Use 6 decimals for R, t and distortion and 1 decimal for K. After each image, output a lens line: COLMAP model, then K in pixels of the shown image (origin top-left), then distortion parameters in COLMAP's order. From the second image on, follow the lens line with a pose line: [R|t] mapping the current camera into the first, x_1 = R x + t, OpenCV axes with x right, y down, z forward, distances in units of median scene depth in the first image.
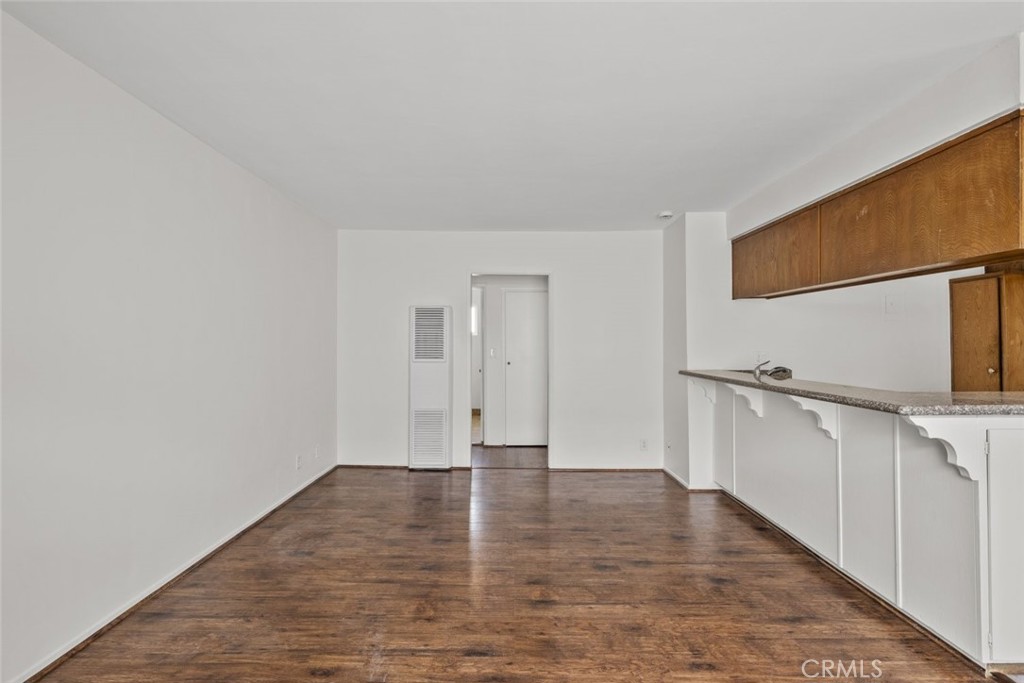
lens RADIAL K [[468.9, 0, 504.8], [0, 468.9, 338.8], [0, 0, 1]] dist [0.007276, -0.002219]
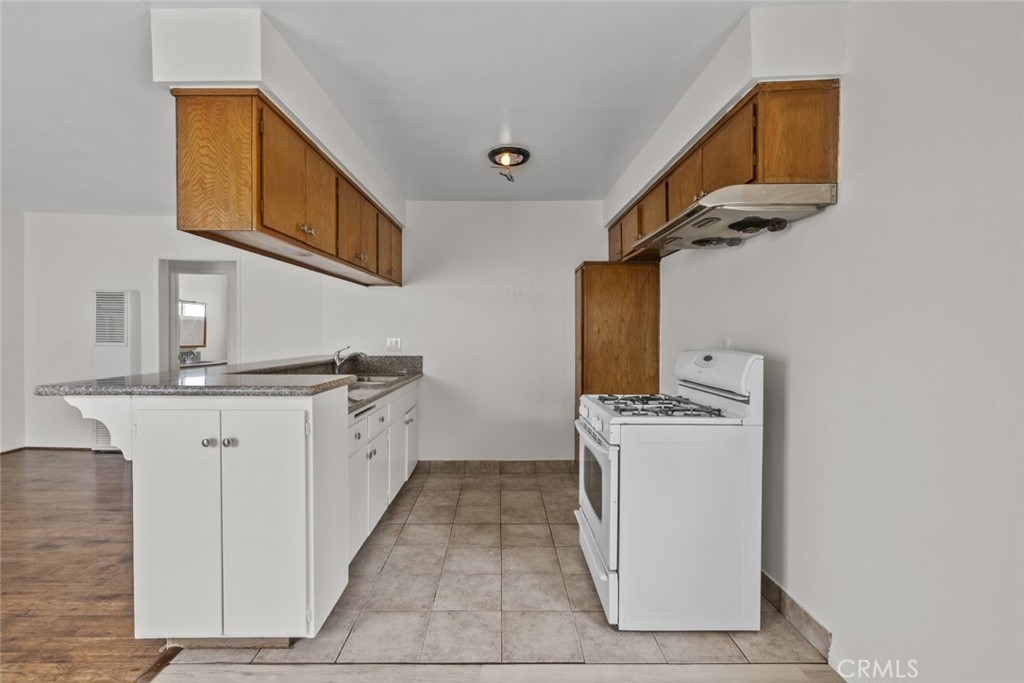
lens RADIAL K [[452.5, 0, 507.6], [0, 452.5, 339.8], [0, 0, 1]] dist [-0.000685, 0.000480]
pose [[0.999541, 0.010263, 0.028519, 1.127528], [-0.010958, 0.999644, 0.024317, 0.006904], [-0.028259, -0.024618, 0.999297, 0.010642]]
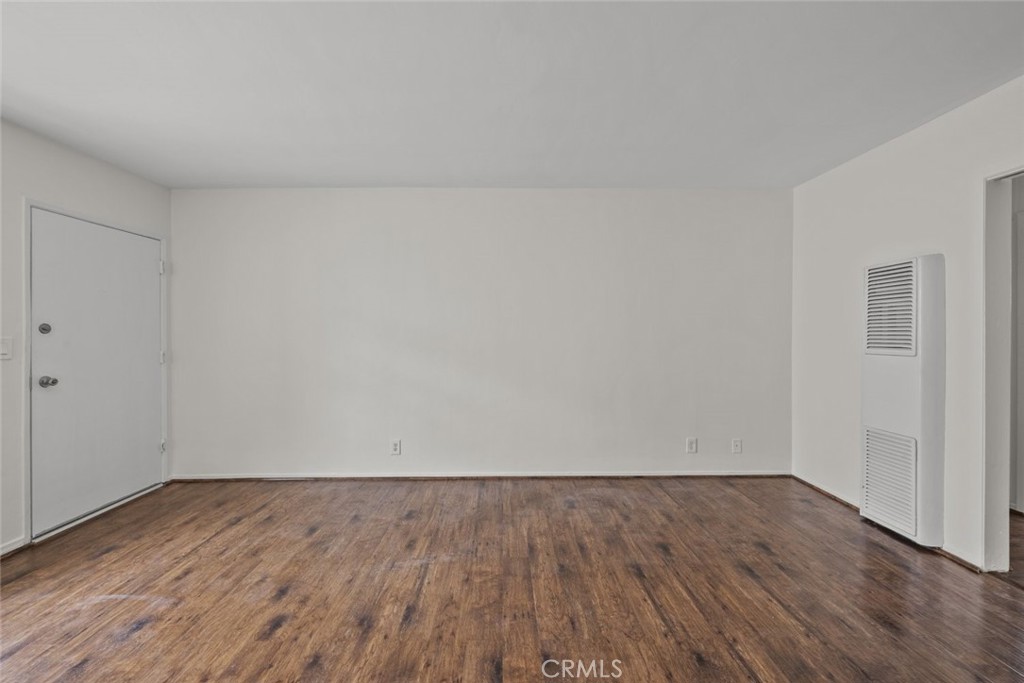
lens RADIAL K [[403.8, 0, 505.0], [0, 403.8, 340.4], [0, 0, 1]] dist [-0.000826, 0.000501]
pose [[0.021030, 0.009345, -0.999735, 0.592443], [0.013399, 0.999864, 0.009628, 0.033439], [0.999689, -0.013598, 0.020902, 0.842488]]
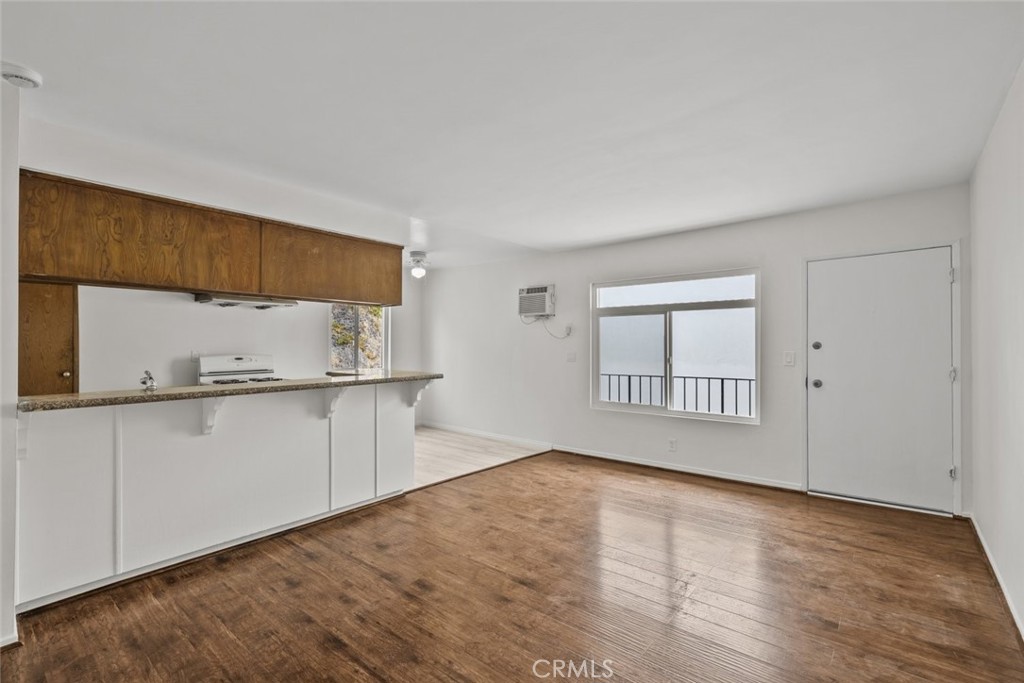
lens RADIAL K [[468.9, 0, 510.6], [0, 468.9, 339.4], [0, 0, 1]] dist [0.007276, -0.002219]
pose [[-0.779803, 0.011081, 0.625927, -0.493856], [-0.001404, 0.999810, -0.019449, 0.013227], [-0.626023, -0.016046, -0.779639, 1.573125]]
